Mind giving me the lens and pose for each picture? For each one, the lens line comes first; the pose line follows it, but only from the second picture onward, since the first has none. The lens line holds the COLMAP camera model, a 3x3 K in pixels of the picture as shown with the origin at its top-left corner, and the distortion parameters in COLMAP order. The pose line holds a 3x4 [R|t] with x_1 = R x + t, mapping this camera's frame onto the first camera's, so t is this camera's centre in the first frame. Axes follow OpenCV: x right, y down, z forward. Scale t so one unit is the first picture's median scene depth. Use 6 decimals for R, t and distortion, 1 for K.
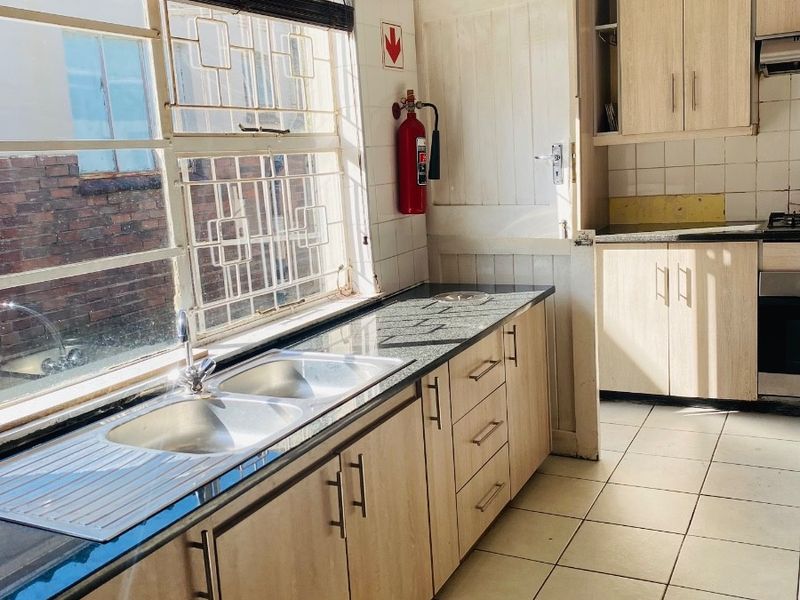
lens RADIAL K [[800.1, 0, 400.0], [0, 800.1, 300.0], [0, 0, 1]] dist [0.052014, -0.007559]
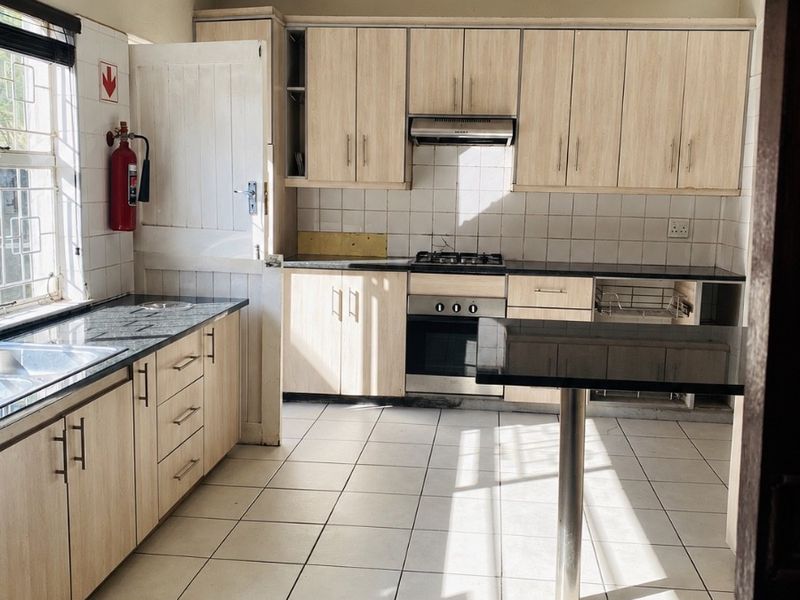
lens RADIAL K [[812.8, 0, 416.1], [0, 812.8, 296.9], [0, 0, 1]] dist [0.162664, -0.384360]
pose [[0.925199, 0.036639, 0.377709, -0.037029], [-0.018123, 0.998458, -0.052462, 0.038664], [-0.379049, 0.041693, 0.924437, -0.225270]]
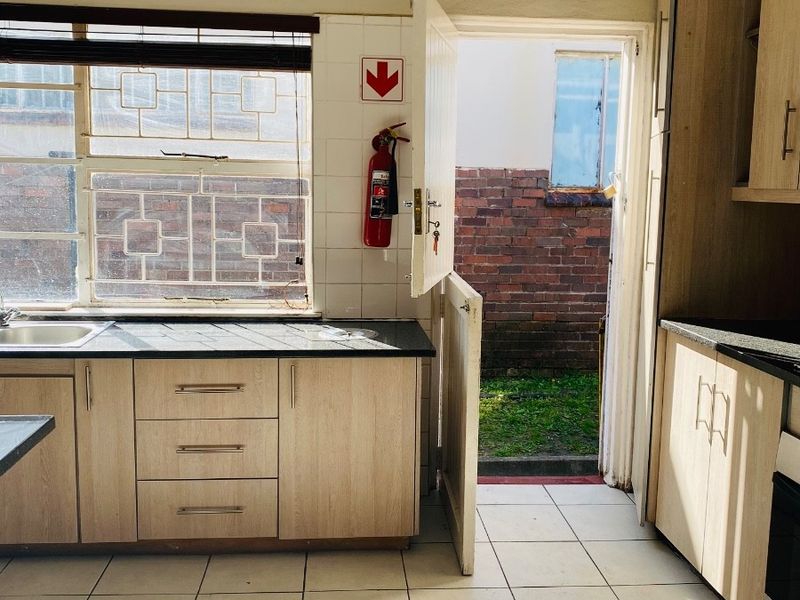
lens RADIAL K [[812.8, 0, 416.1], [0, 812.8, 296.9], [0, 0, 1]] dist [0.162664, -0.384360]
pose [[0.519888, 0.193371, -0.832060, 0.923957], [-0.206832, 0.973554, 0.097021, -0.159945], [0.828816, 0.121657, 0.546135, 0.508122]]
